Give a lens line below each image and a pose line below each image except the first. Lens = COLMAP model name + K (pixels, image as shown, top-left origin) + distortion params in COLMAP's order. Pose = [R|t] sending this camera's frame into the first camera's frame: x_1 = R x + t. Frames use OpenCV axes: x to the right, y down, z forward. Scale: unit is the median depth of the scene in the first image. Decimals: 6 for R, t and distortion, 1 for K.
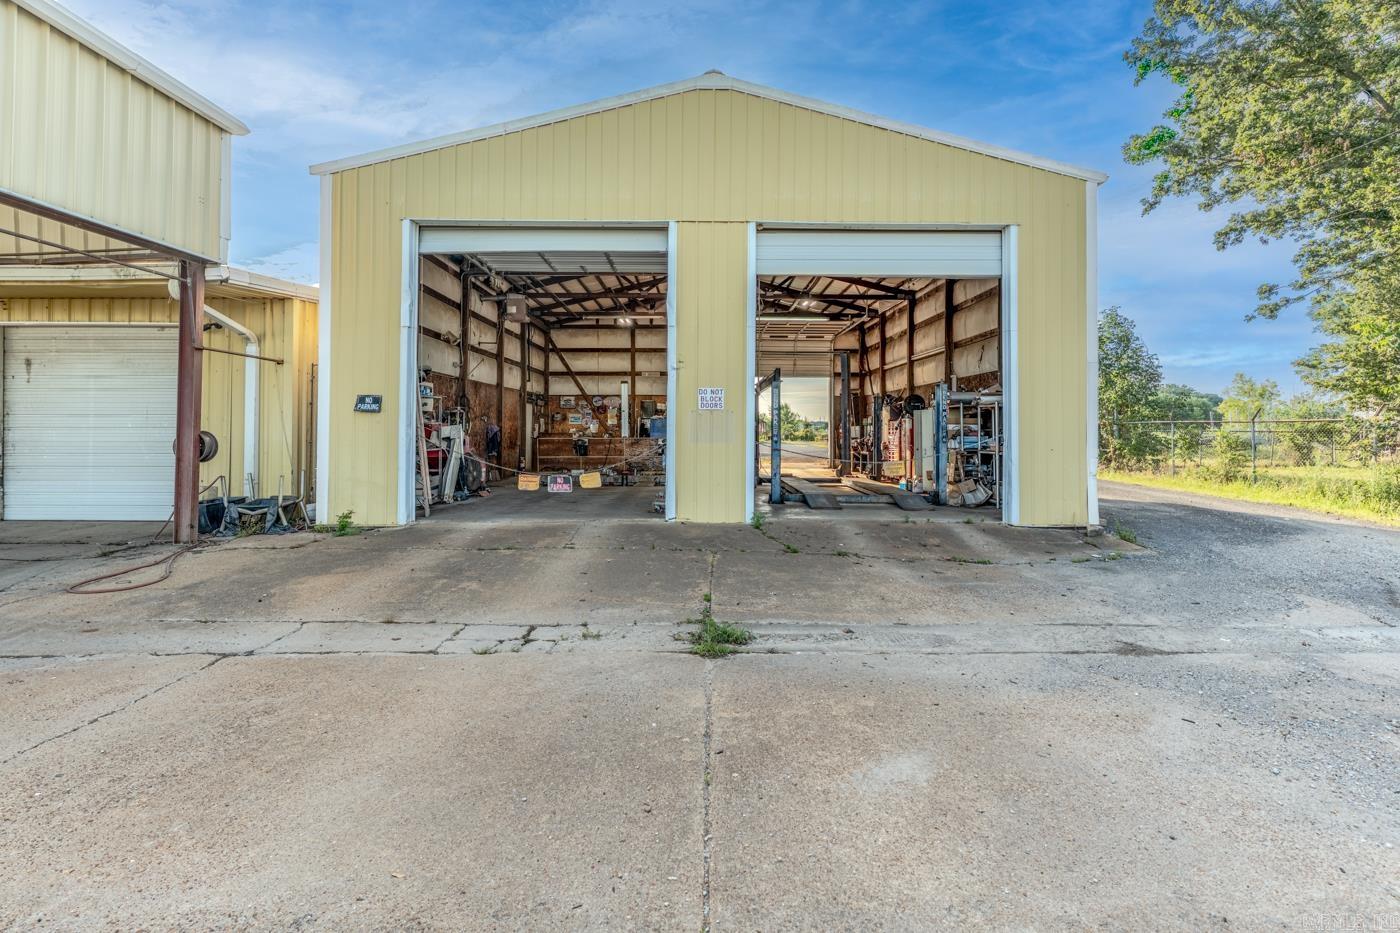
lens RADIAL K [[678.8, 0, 719.2], [0, 678.8, 419.7], [0, 0, 1]] dist [-0.000143, -0.000096]
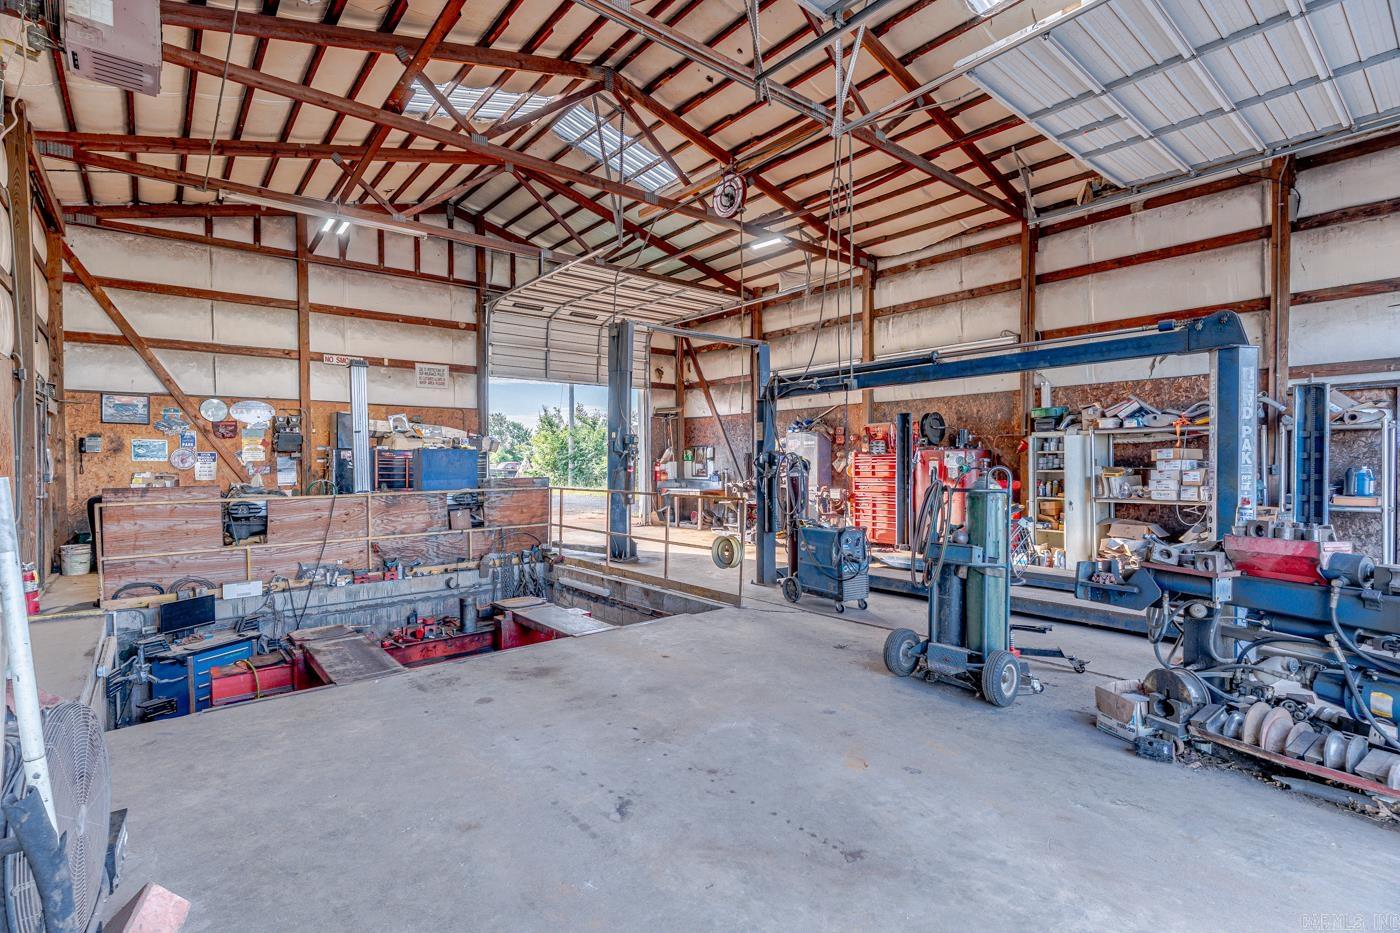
lens RADIAL K [[668.5, 0, 700.0], [0, 668.5, 466.5], [0, 0, 1]] dist [0.001659, 0.000433]
pose [[0.788559, -0.010979, 0.614861, -0.433175], [0.001965, 0.999880, 0.015335, 0.007549], [-0.614956, -0.010884, 0.788487, 1.003600]]
